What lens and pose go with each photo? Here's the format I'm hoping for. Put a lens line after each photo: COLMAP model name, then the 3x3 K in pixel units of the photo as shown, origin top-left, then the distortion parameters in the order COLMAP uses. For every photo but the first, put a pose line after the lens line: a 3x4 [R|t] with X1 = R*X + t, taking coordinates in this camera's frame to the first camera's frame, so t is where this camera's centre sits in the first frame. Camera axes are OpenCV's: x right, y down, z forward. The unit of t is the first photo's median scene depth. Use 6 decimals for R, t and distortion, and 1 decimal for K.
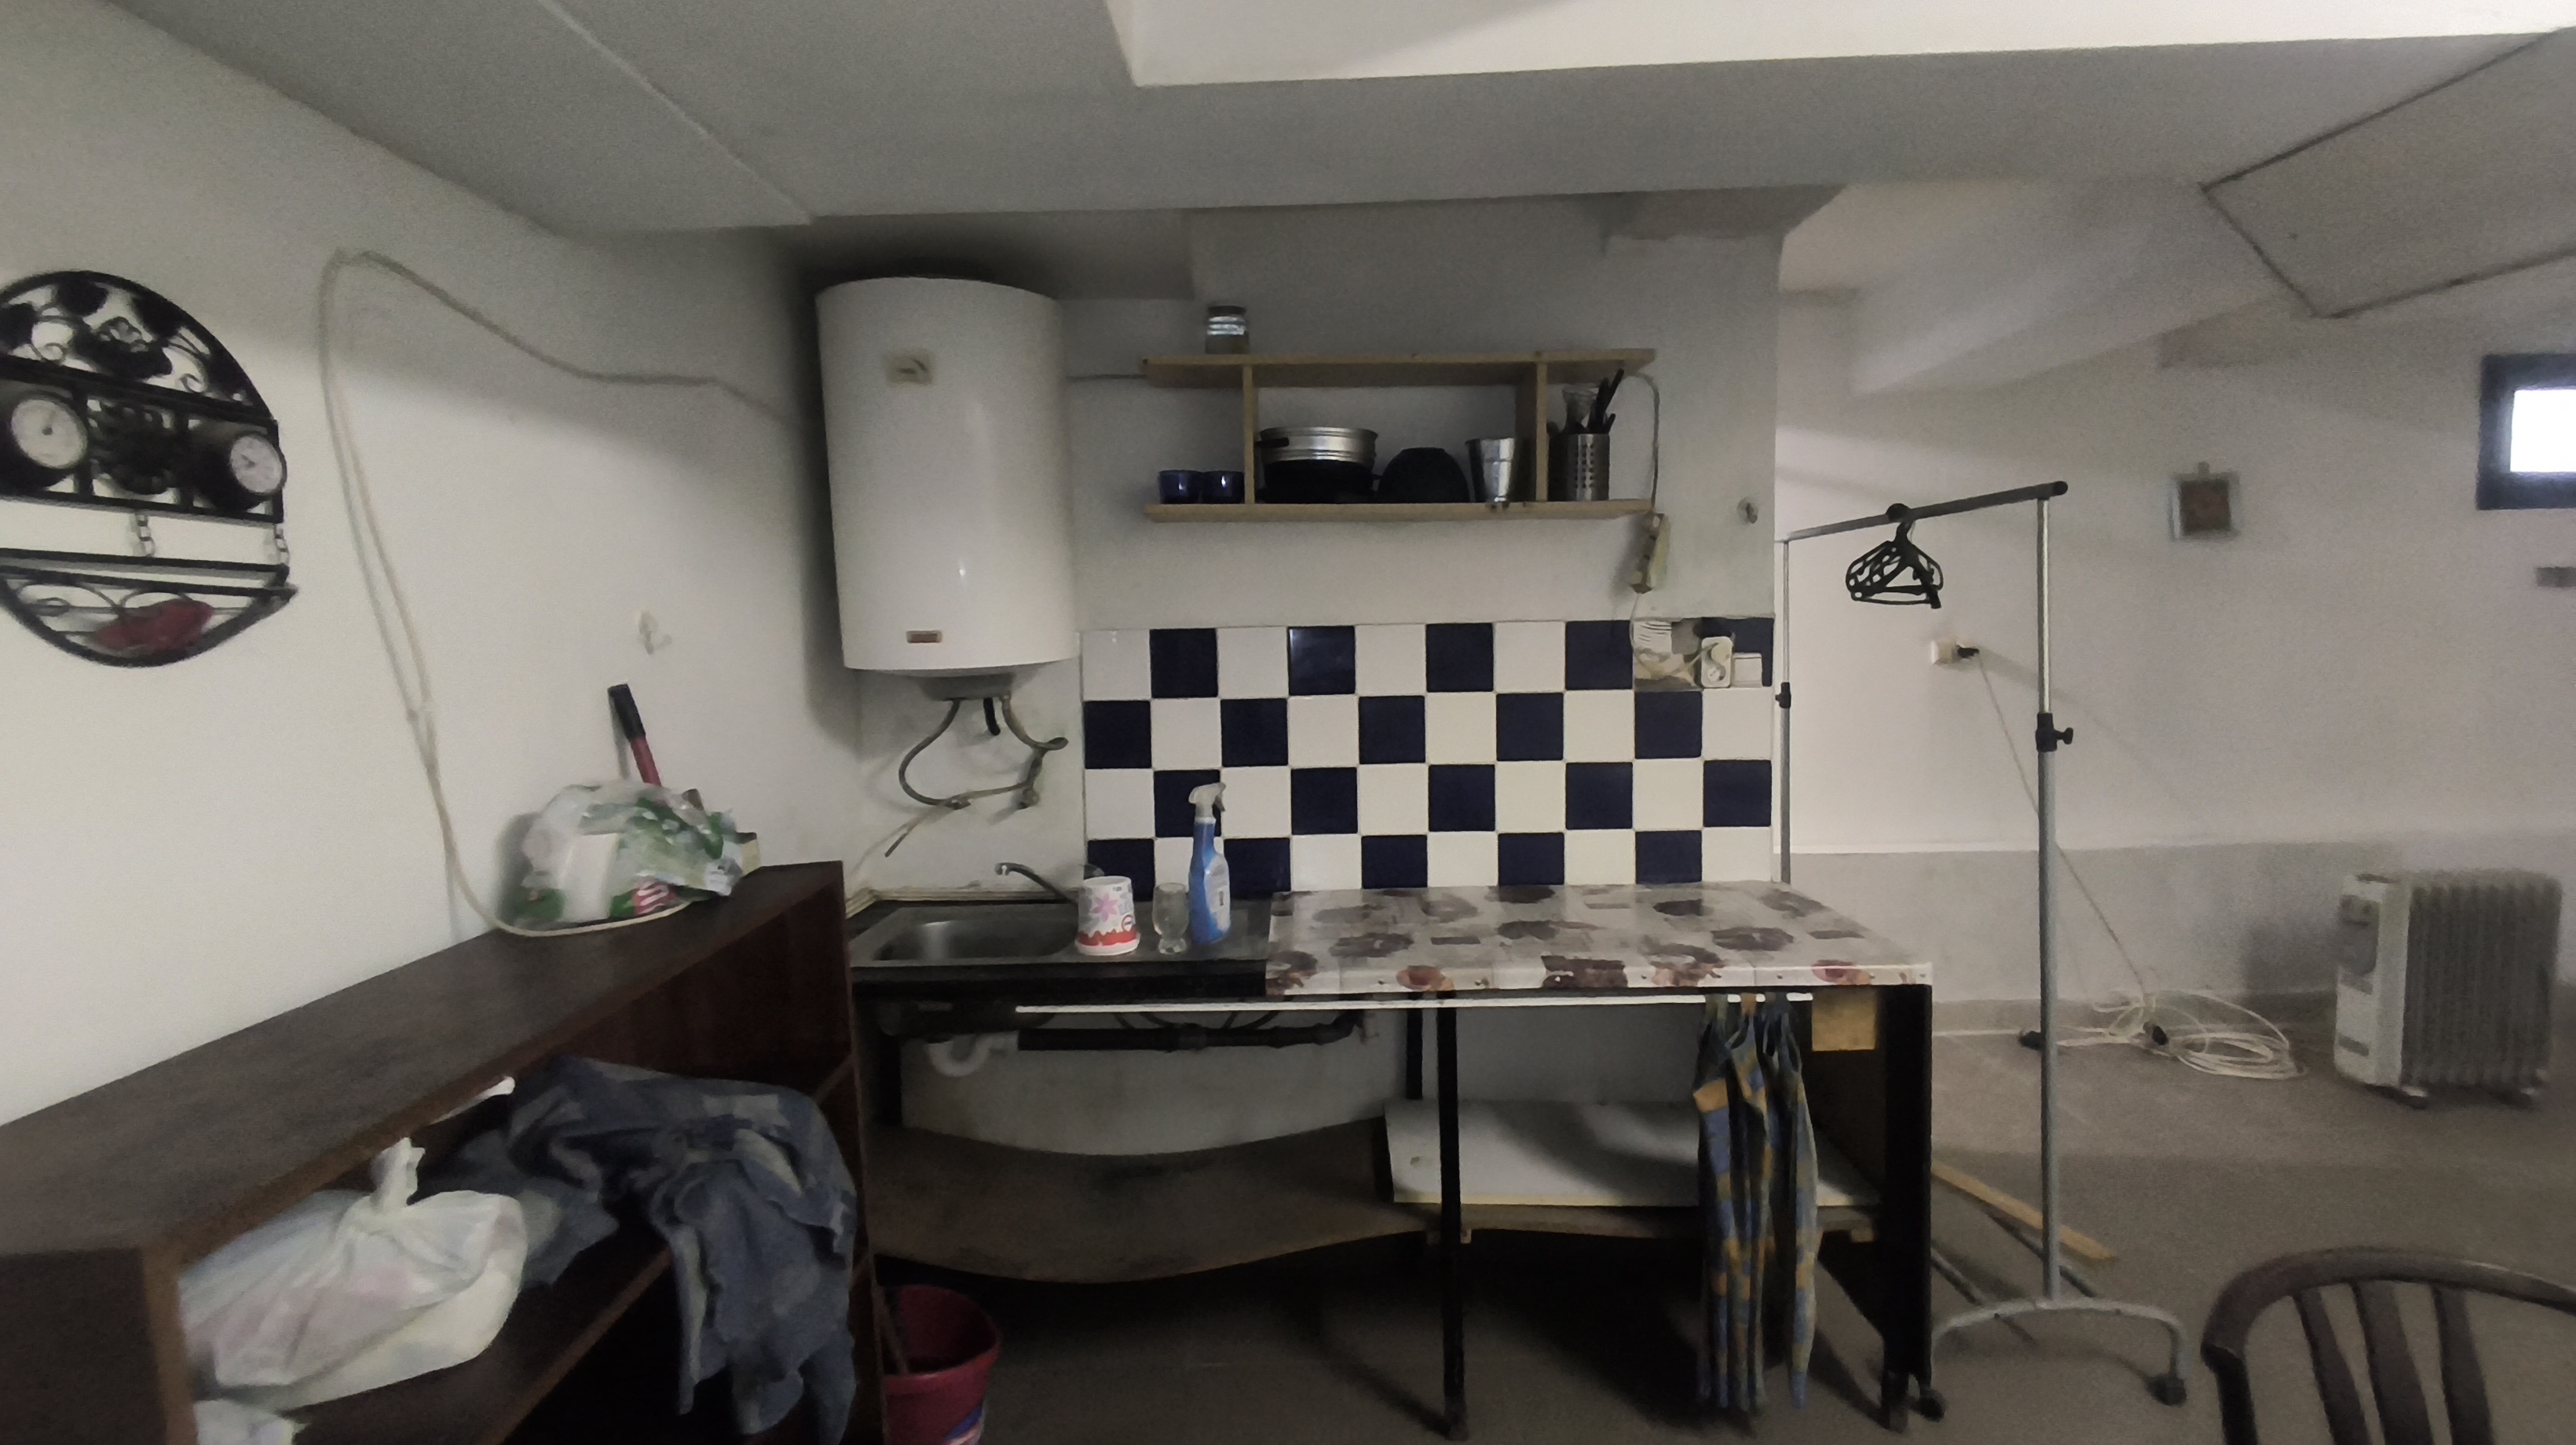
lens RADIAL K [[1112.7, 0, 1287.0], [0, 1112.7, 690.2], [0, 0, 1]] dist [0.019811, -0.018530]
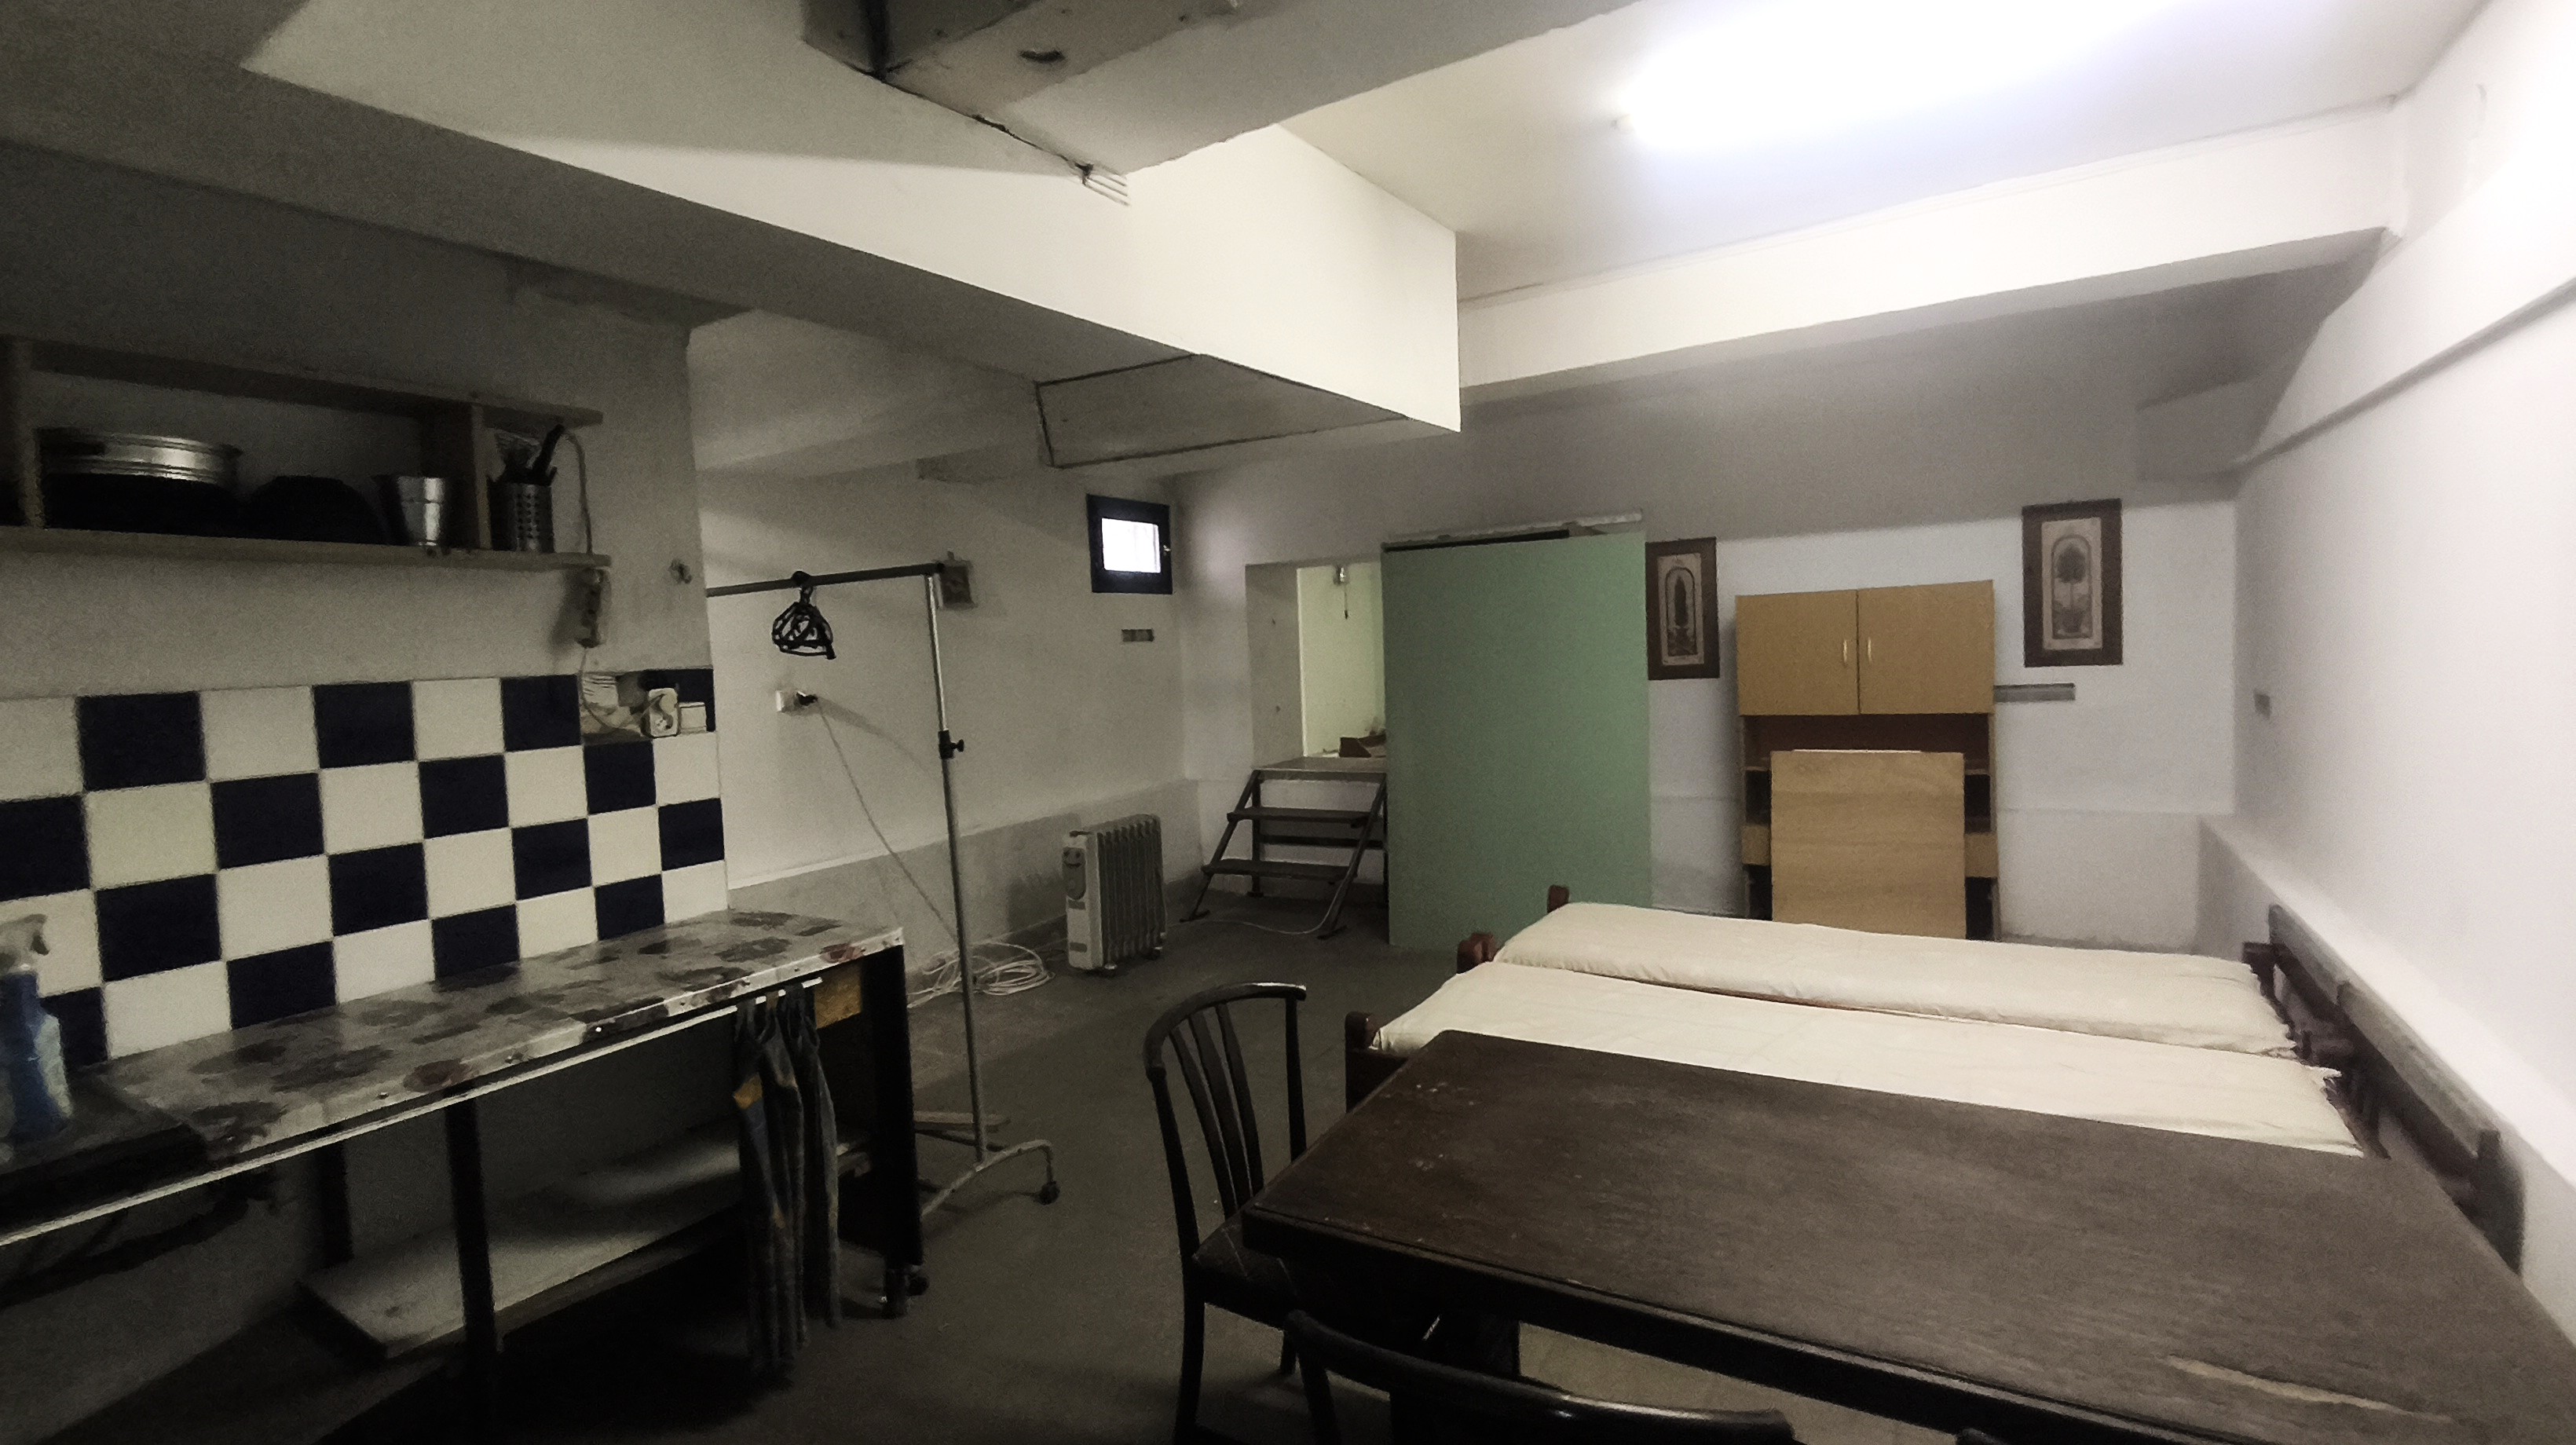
lens RADIAL K [[1112.7, 0, 1287.0], [0, 1112.7, 690.2], [0, 0, 1]] dist [0.019811, -0.018530]
pose [[0.515148, -0.040246, 0.856156, -0.219595], [0.089109, 0.995999, -0.006797, 0.013999], [-0.852457, 0.079792, 0.516673, -0.051890]]
